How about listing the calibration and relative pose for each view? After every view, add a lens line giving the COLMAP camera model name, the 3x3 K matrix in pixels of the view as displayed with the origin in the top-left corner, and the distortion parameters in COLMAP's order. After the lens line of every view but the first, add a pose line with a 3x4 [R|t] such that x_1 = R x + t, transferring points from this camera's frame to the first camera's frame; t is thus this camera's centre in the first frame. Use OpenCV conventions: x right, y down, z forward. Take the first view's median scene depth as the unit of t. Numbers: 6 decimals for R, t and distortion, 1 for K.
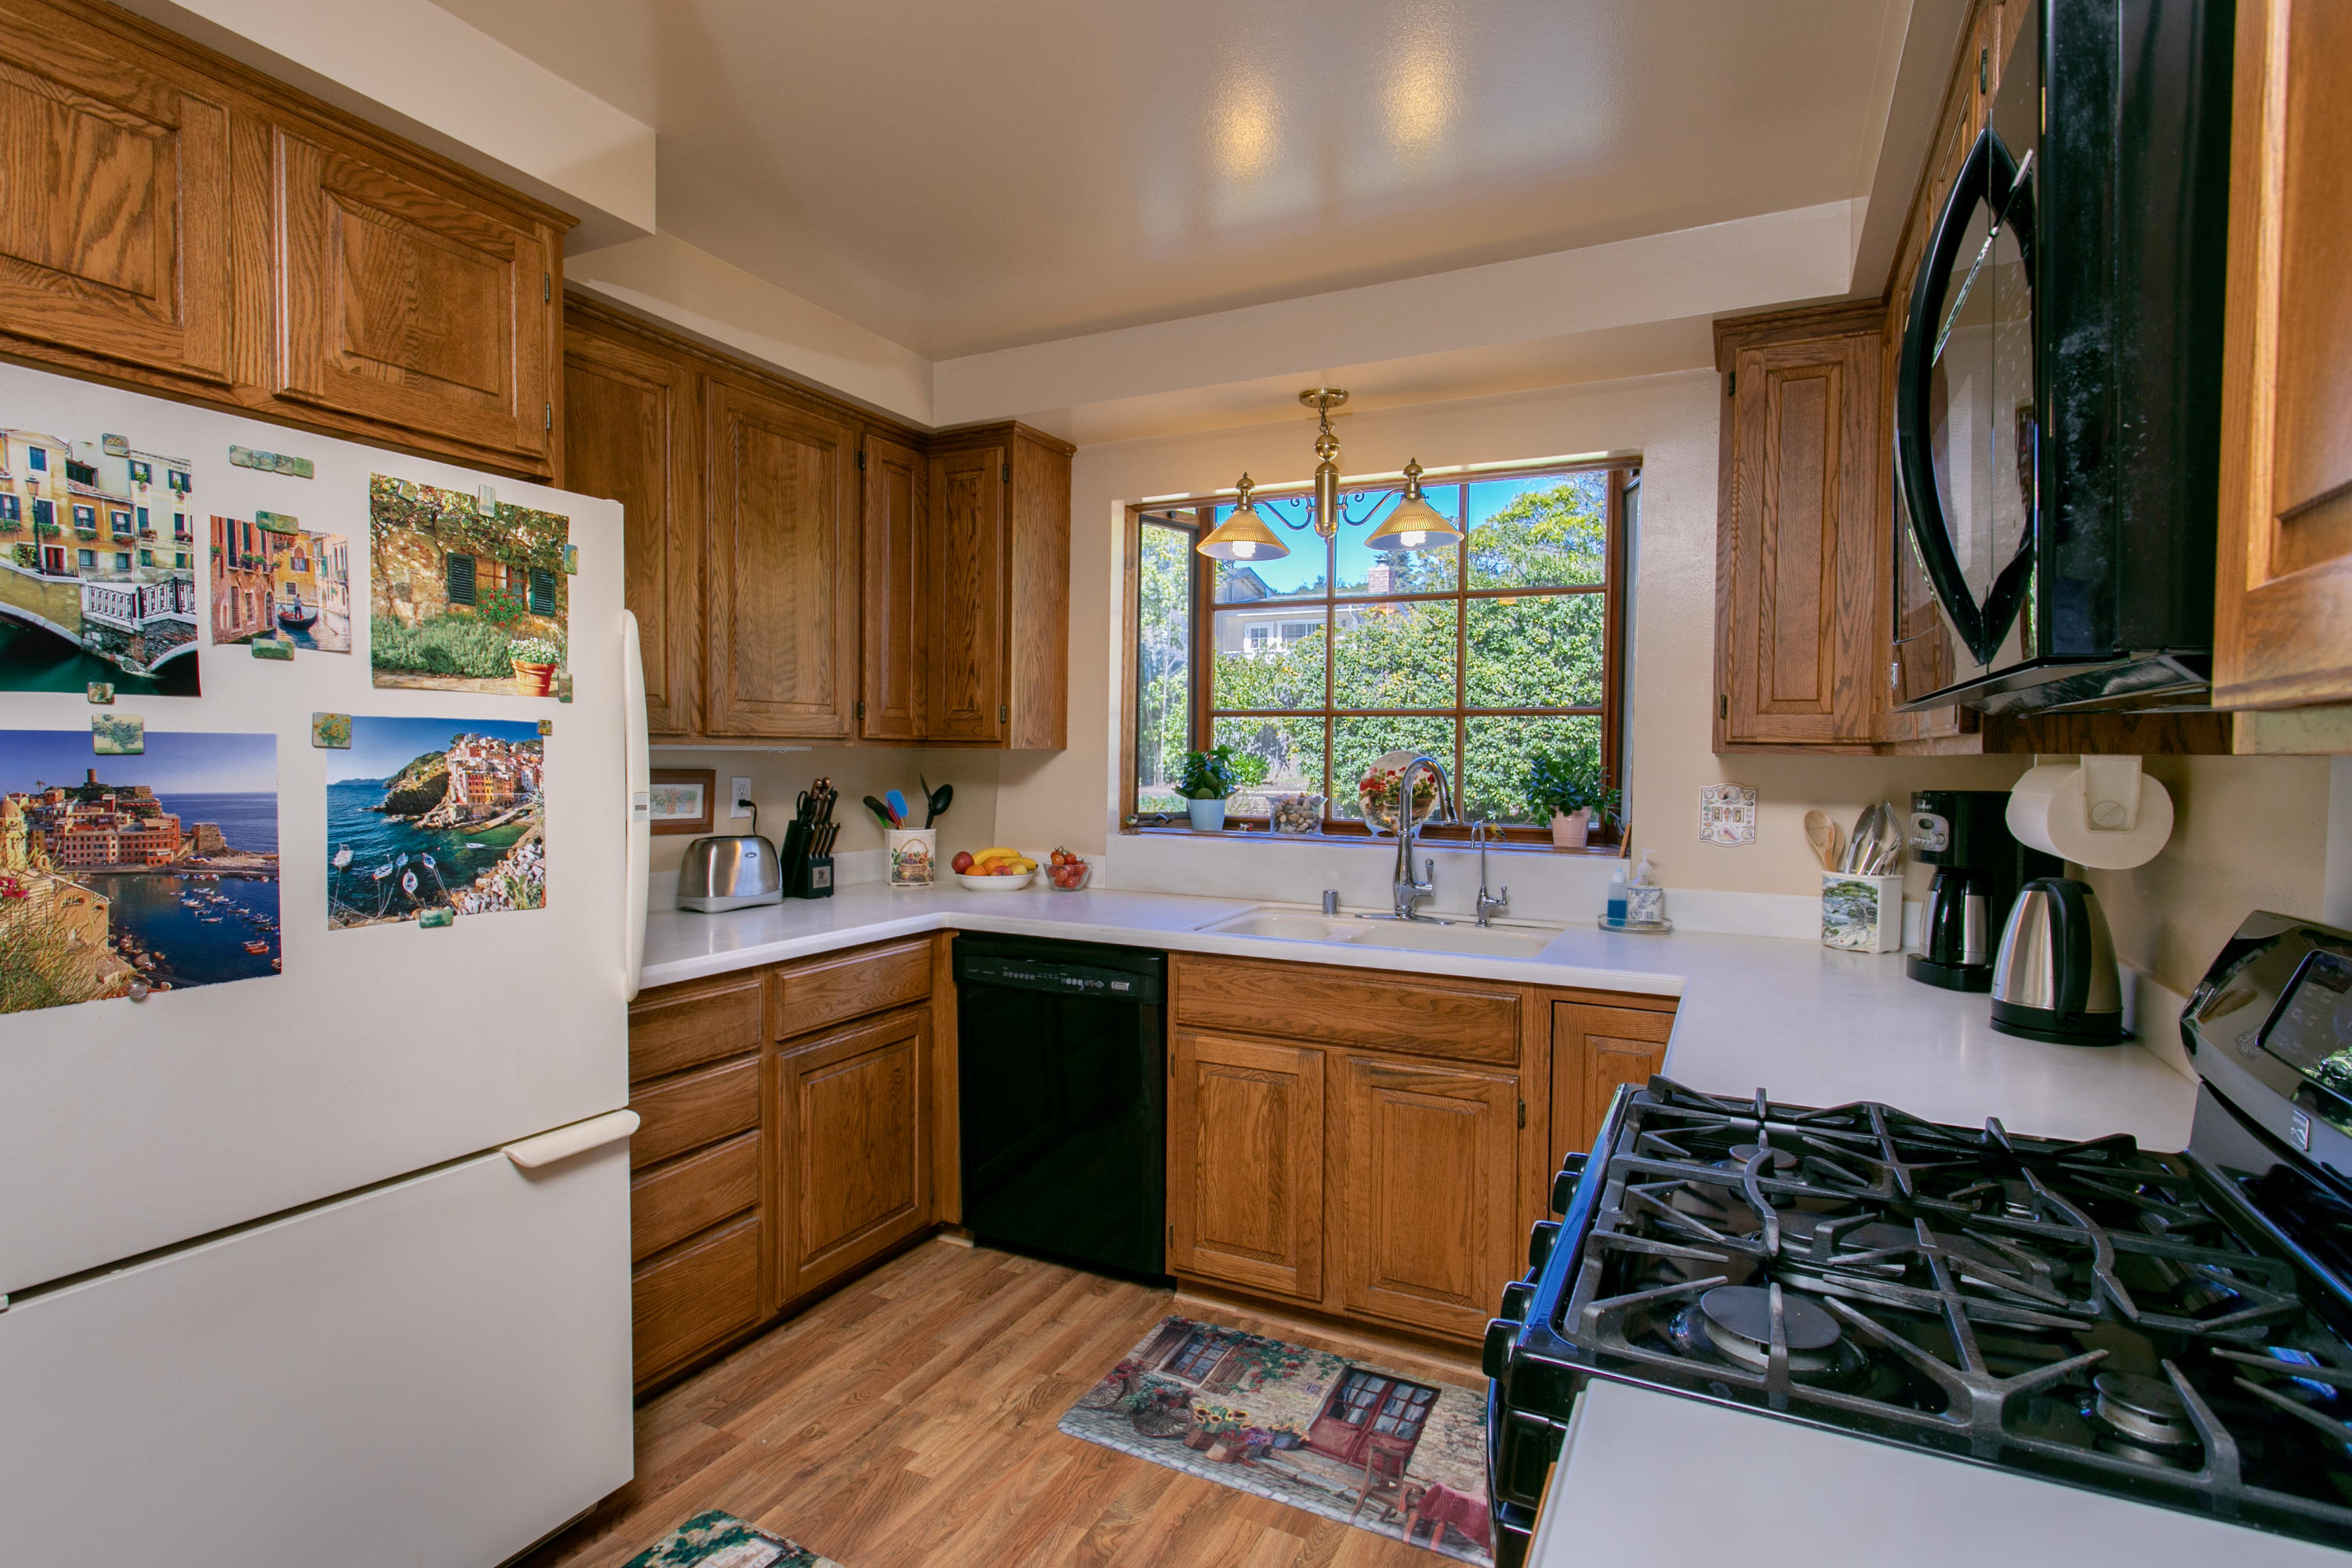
lens RADIAL K [[1148.3, 0, 1167.8], [0, 1148.3, 781.5], [0, 0, 1]] dist [-0.000353, 0.001567]
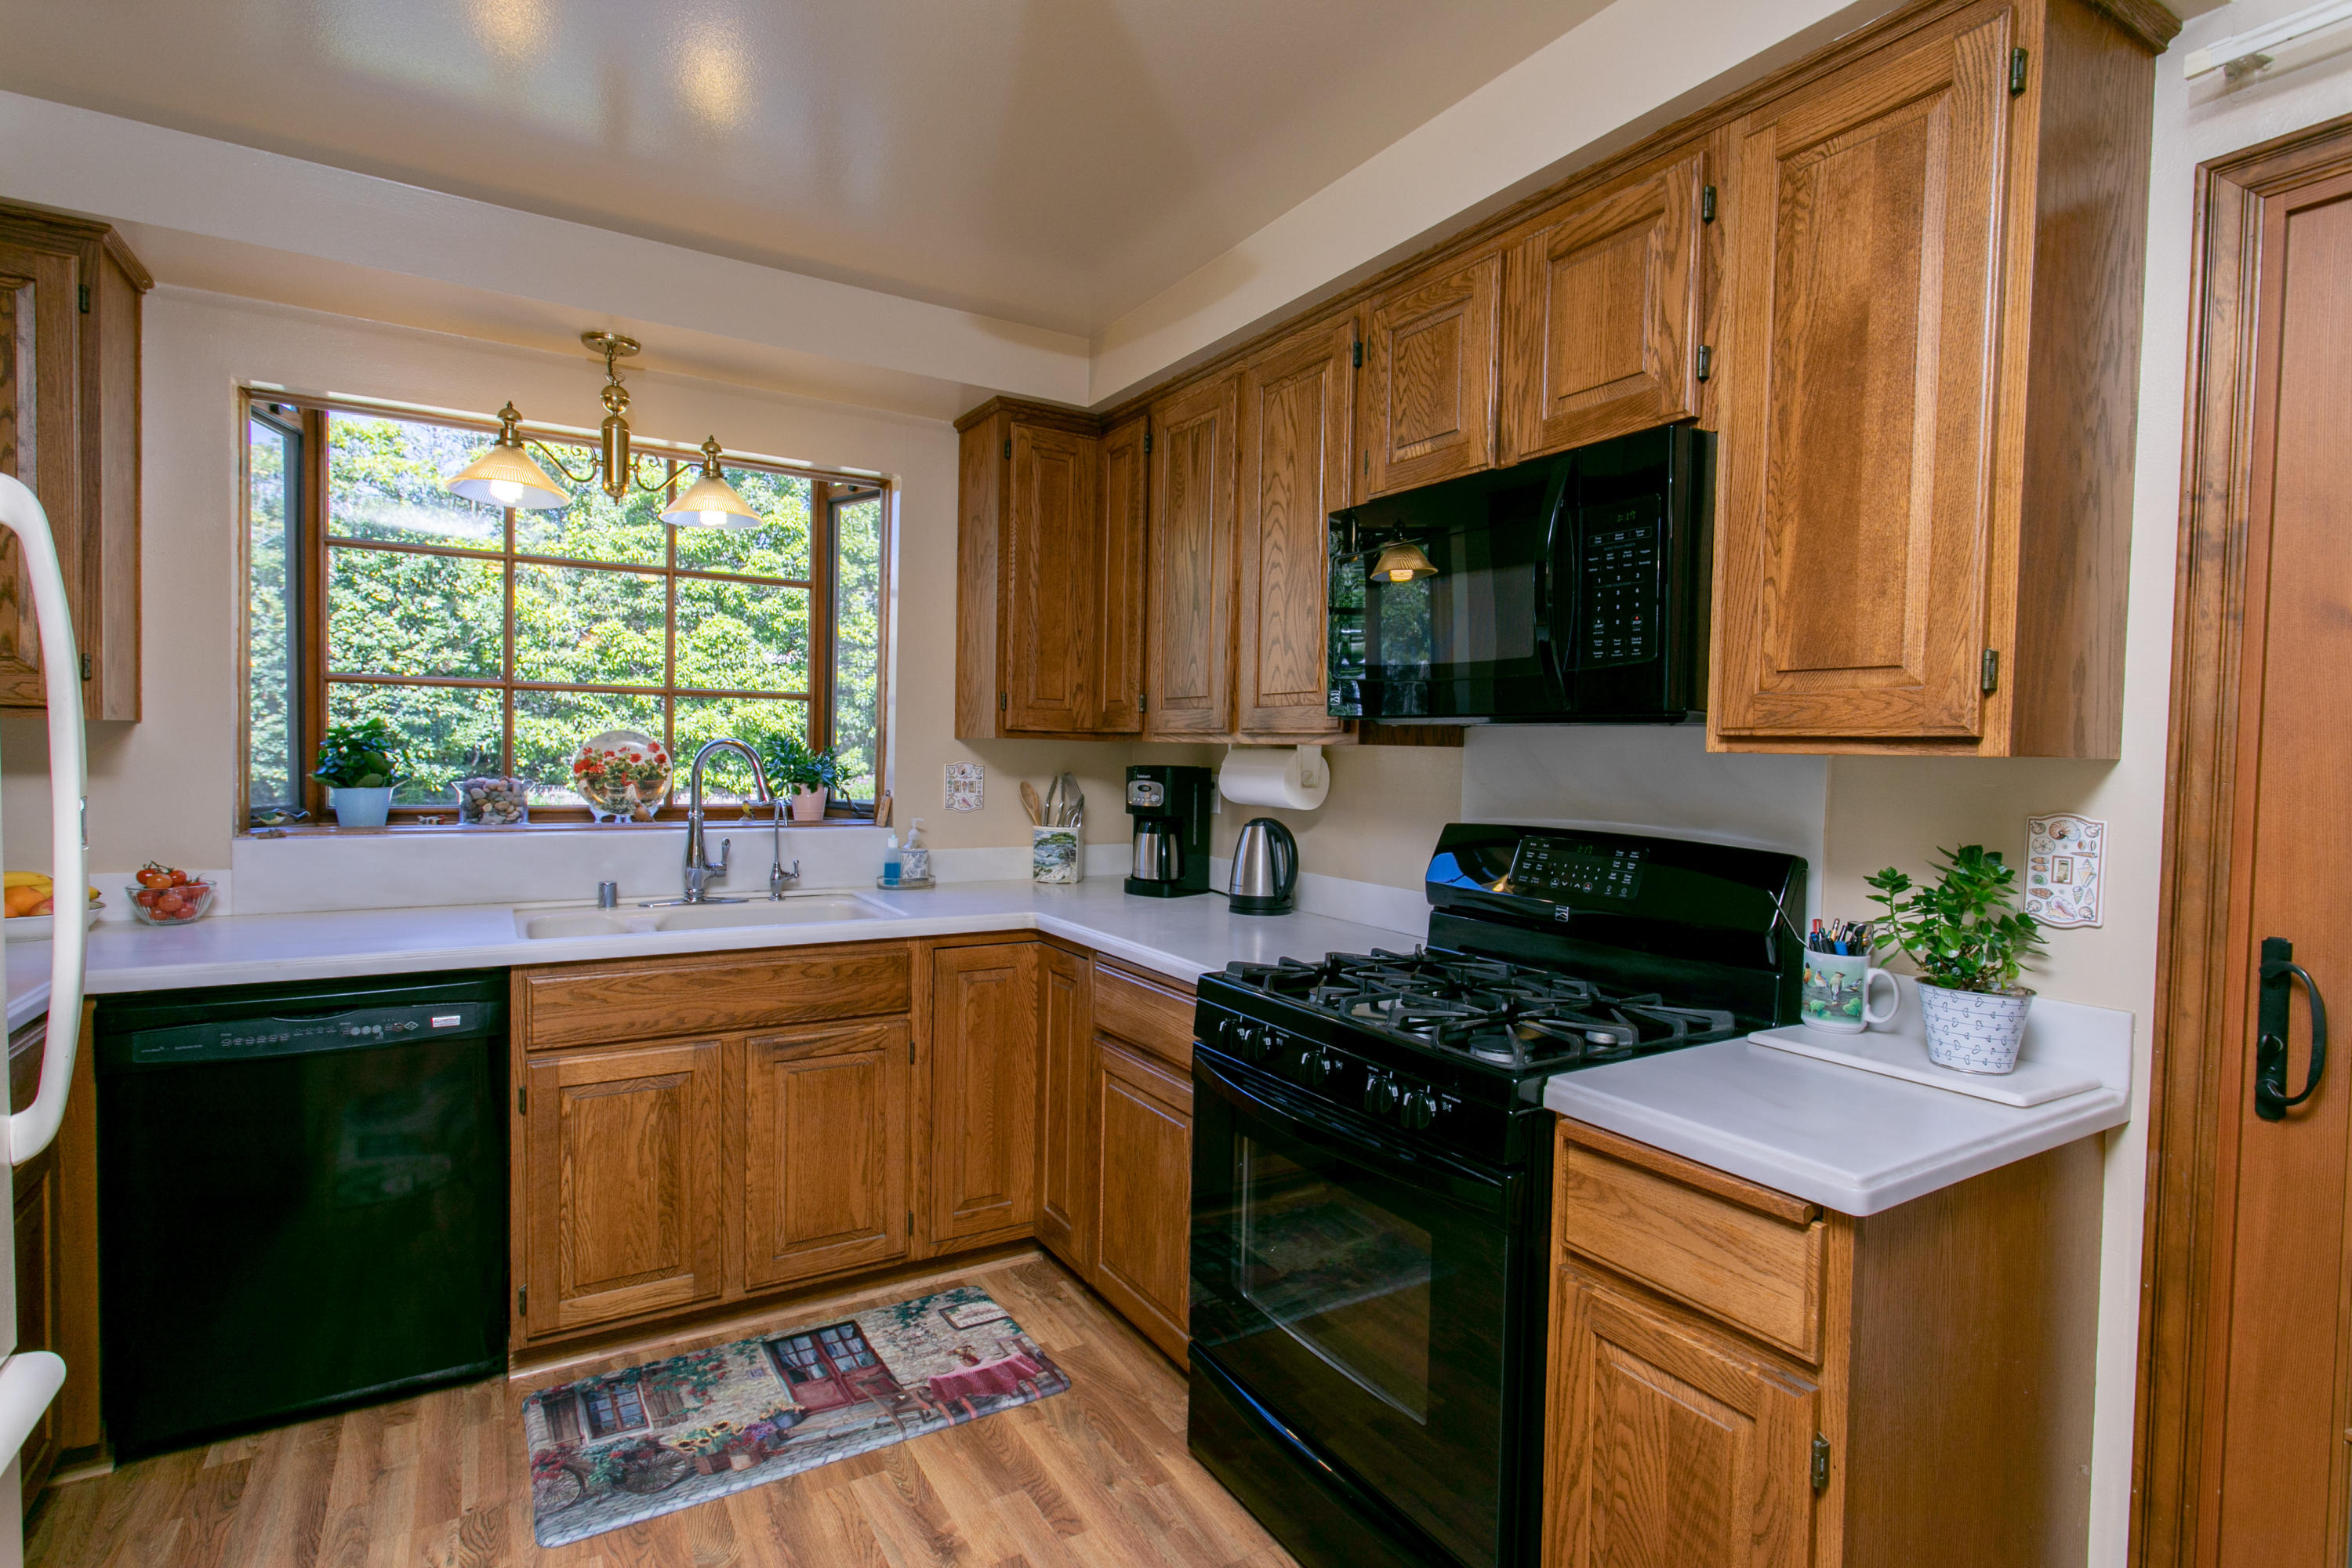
lens RADIAL K [[1148.3, 0, 1167.8], [0, 1148.3, 781.5], [0, 0, 1]] dist [-0.000353, 0.001567]
pose [[0.529649, -0.023422, 0.847893, -0.477657], [0.005694, 0.999694, 0.024058, -0.005997], [-0.848198, -0.007914, 0.529620, 0.160261]]
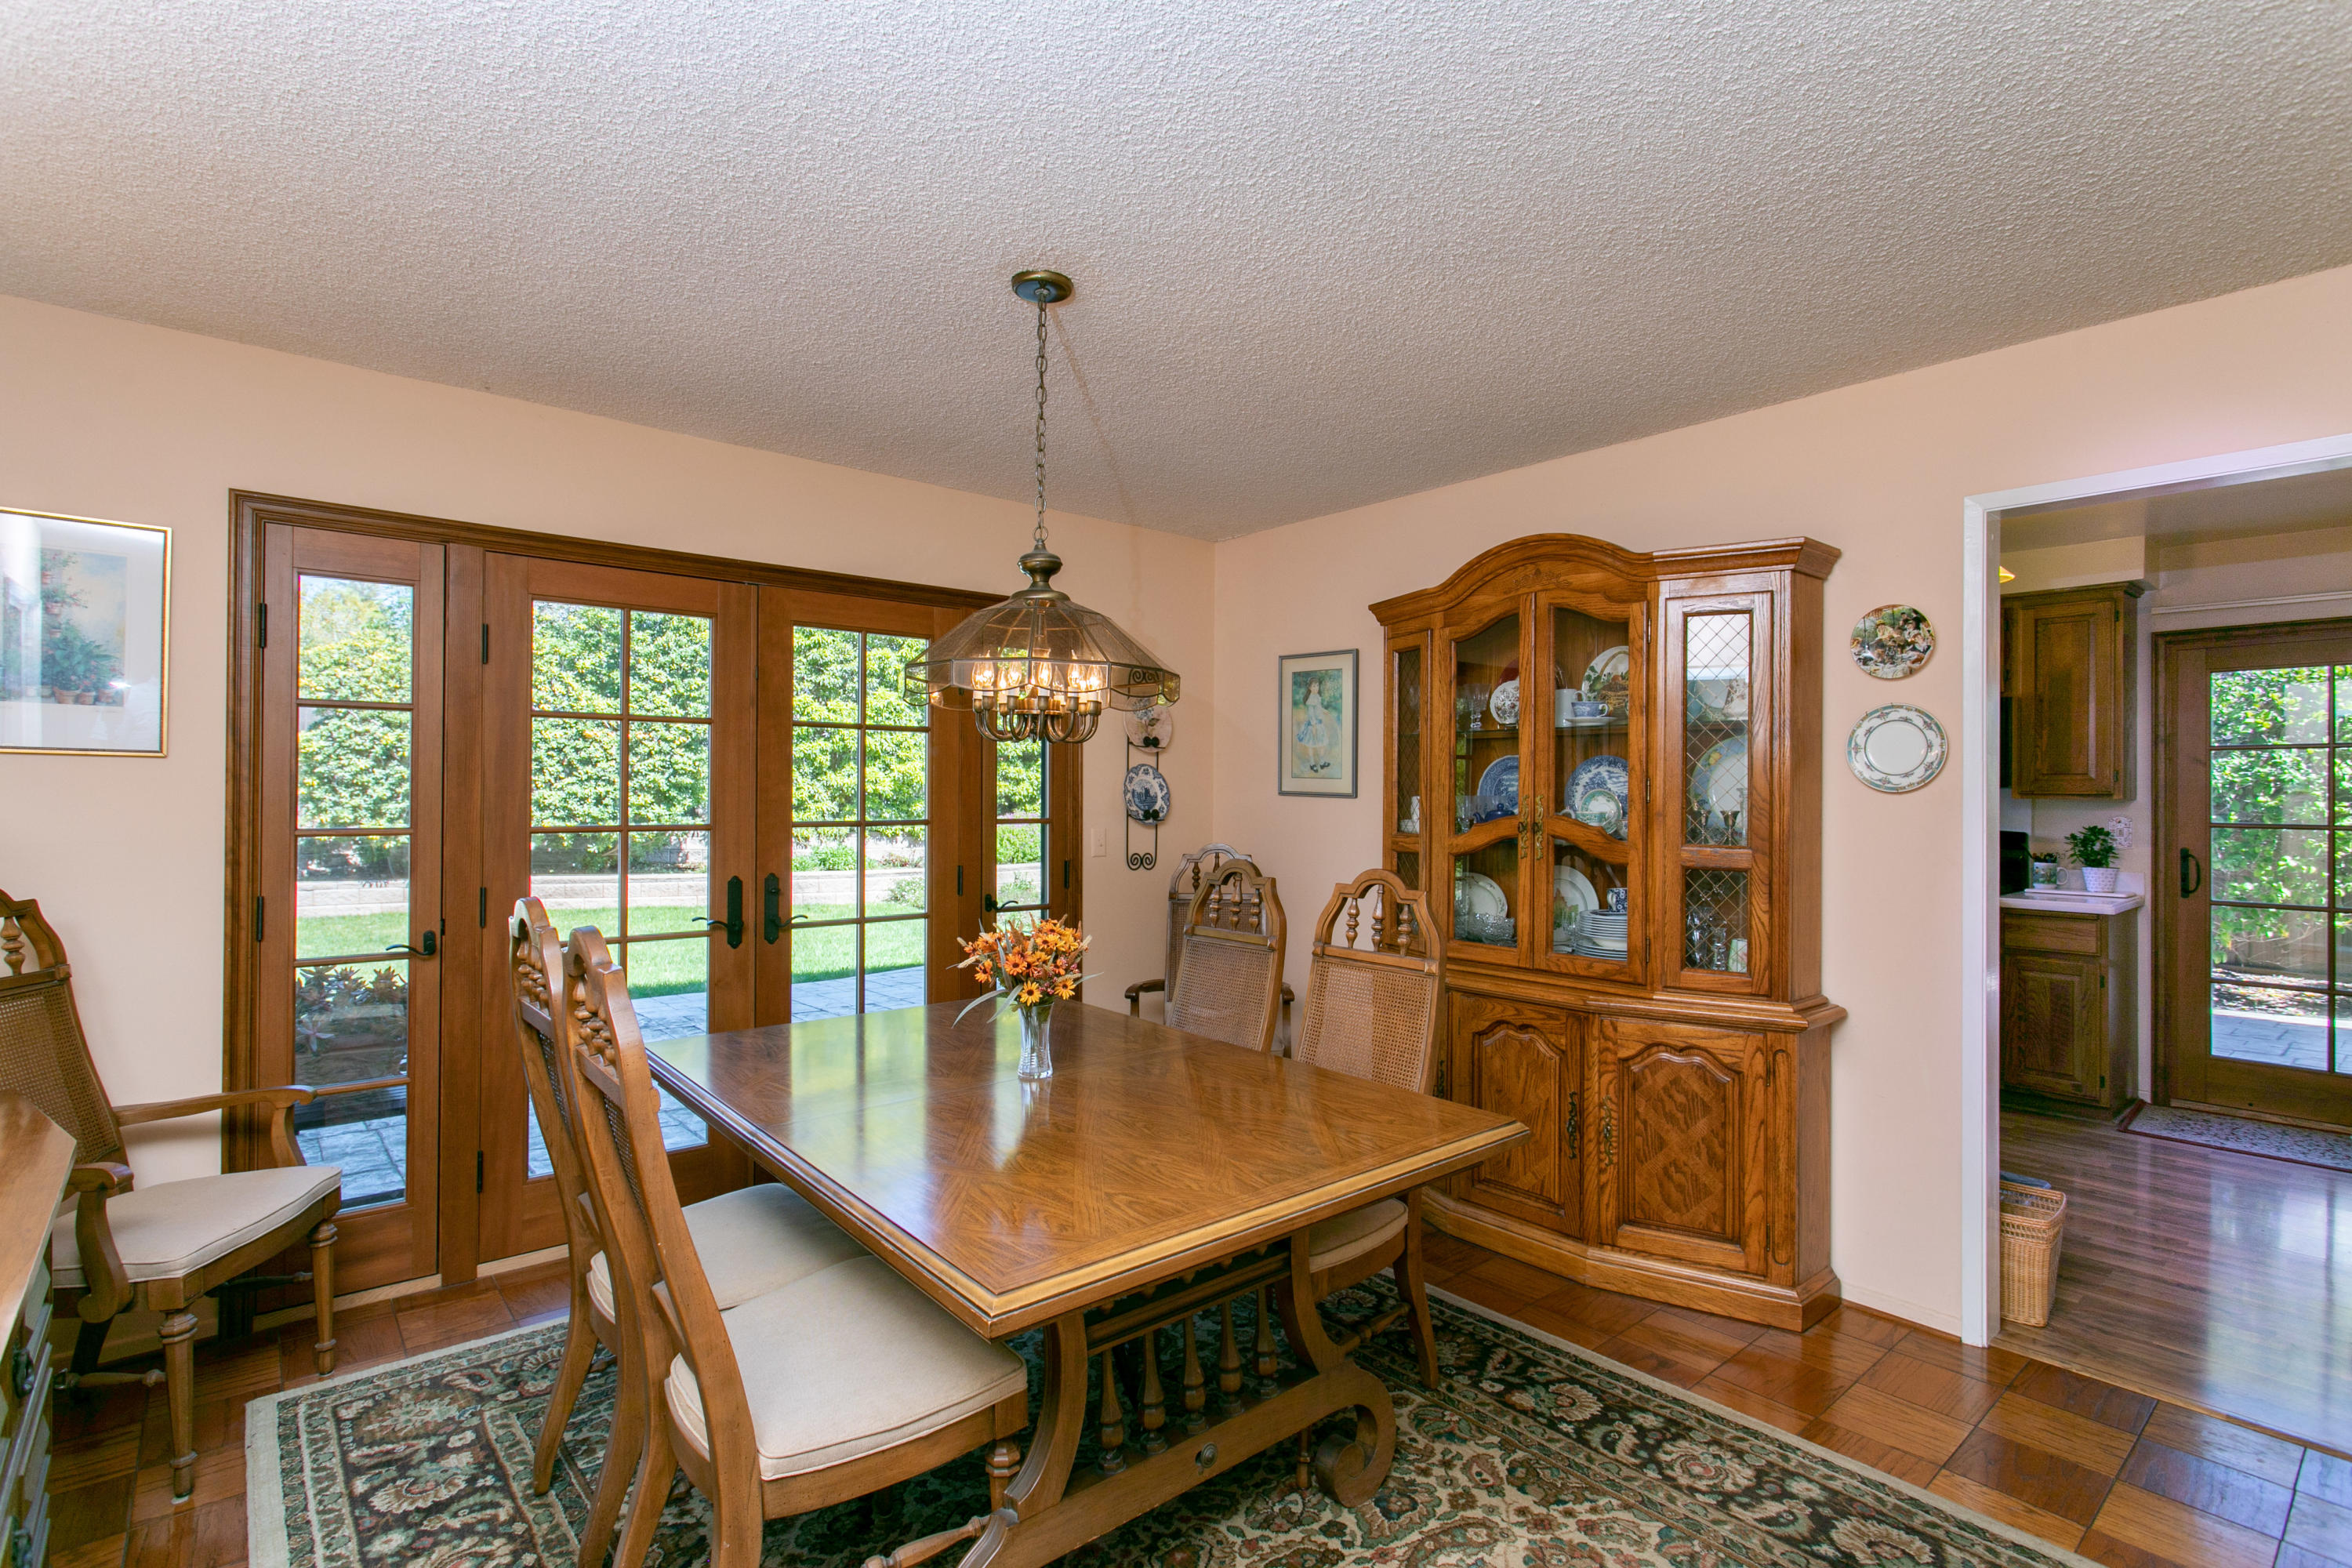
lens RADIAL K [[1115.5, 0, 1167.1], [0, 1115.5, 787.8], [0, 0, 1]] dist [0.003746, 0.000690]
pose [[0.384427, -0.006341, 0.923134, -2.124170], [0.022320, 0.999748, -0.002428, -0.051788], [-0.922886, 0.021538, 0.384472, 0.845636]]
